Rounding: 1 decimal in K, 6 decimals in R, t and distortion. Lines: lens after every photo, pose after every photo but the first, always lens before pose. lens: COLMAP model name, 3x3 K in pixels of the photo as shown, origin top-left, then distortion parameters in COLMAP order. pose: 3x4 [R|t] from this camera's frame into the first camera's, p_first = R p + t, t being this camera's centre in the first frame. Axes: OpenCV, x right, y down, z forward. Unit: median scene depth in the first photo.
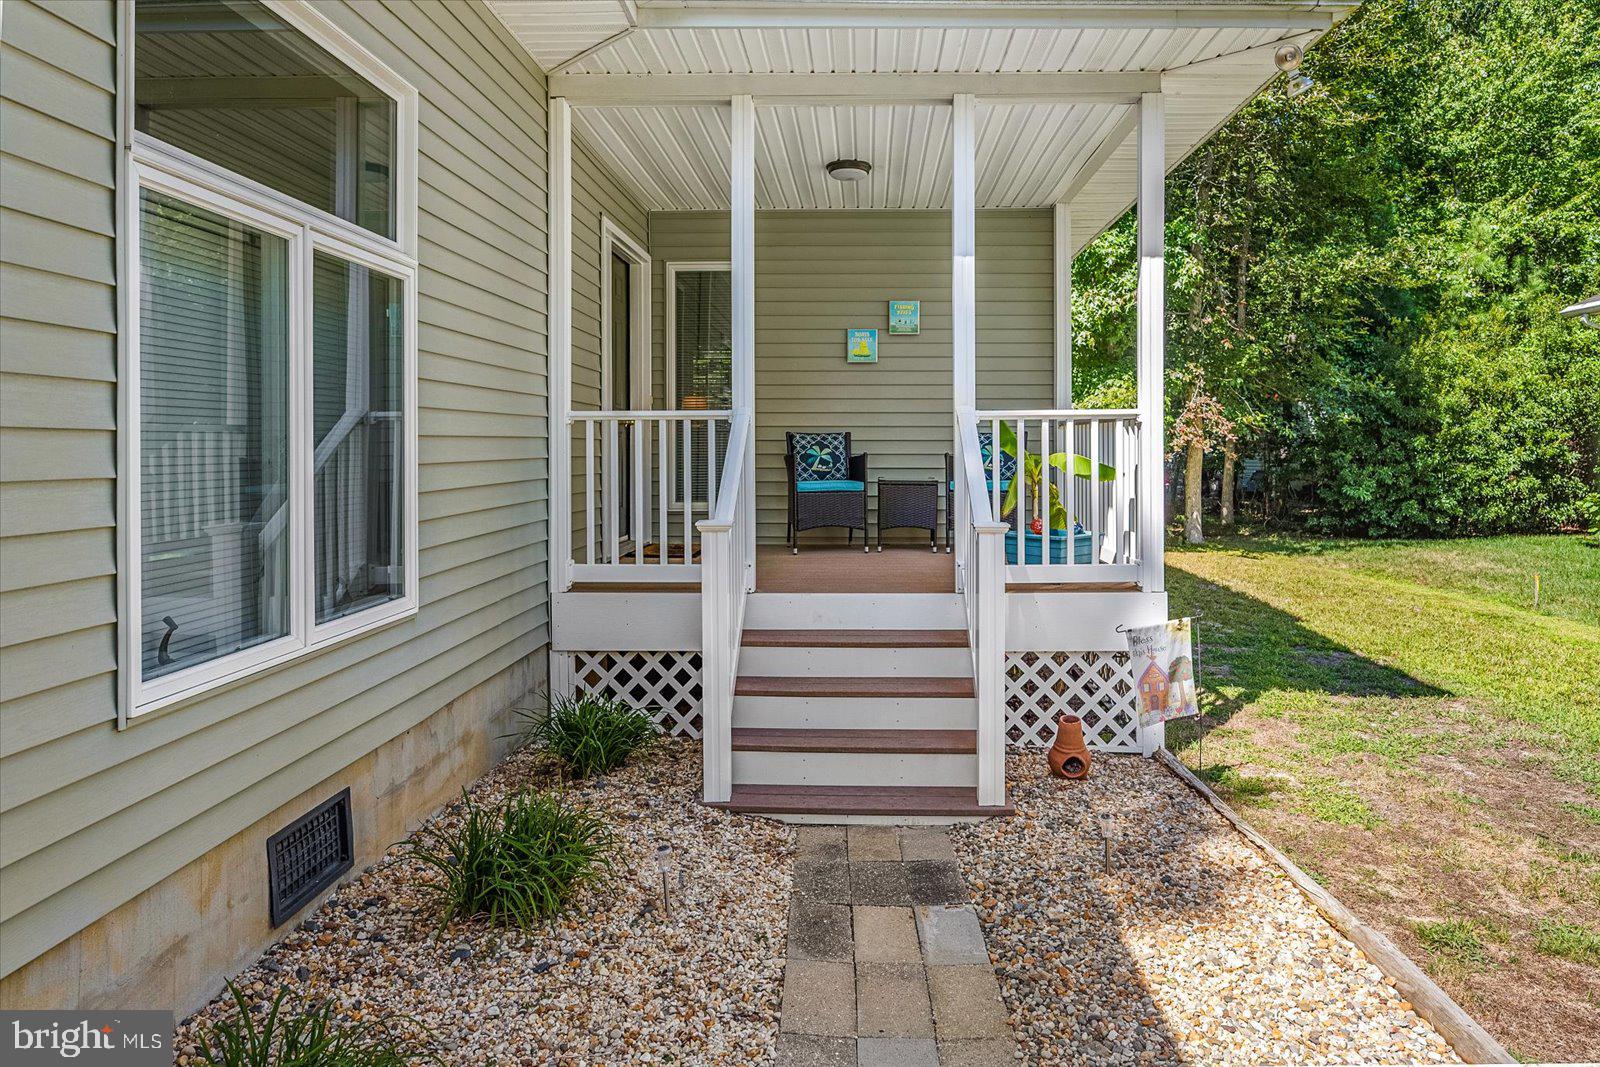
lens RADIAL K [[1079.0, 0, 847.1], [0, 1079.0, 442.0], [0, 0, 1]] dist [0.028150, 0.000705]
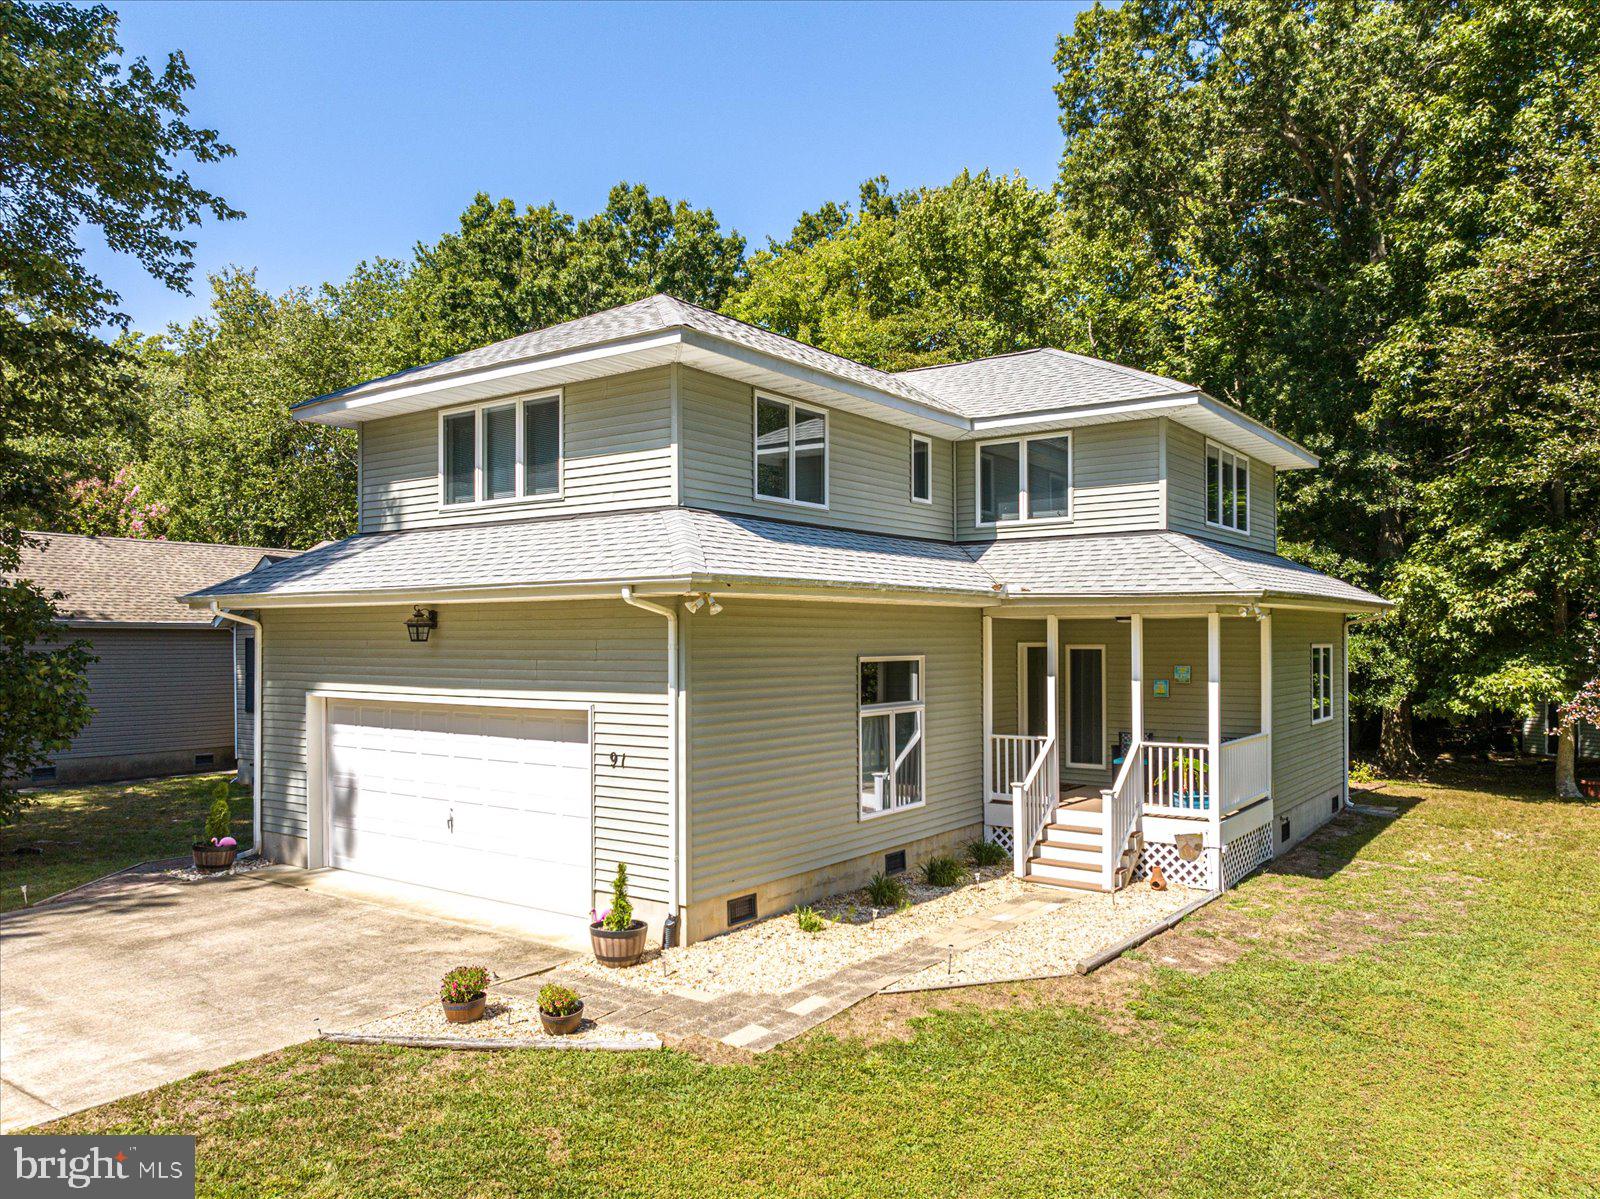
lens RADIAL K [[1174.0, 0, 775.7], [0, 1174.0, 621.7], [0, 0, 1]] dist [-0.028822, 0.005844]
pose [[0.812516, -0.006598, -0.582901, 0.993357], [0.004075, 0.999976, -0.005638, -0.291499], [0.582925, 0.002205, 0.812523, -1.643924]]
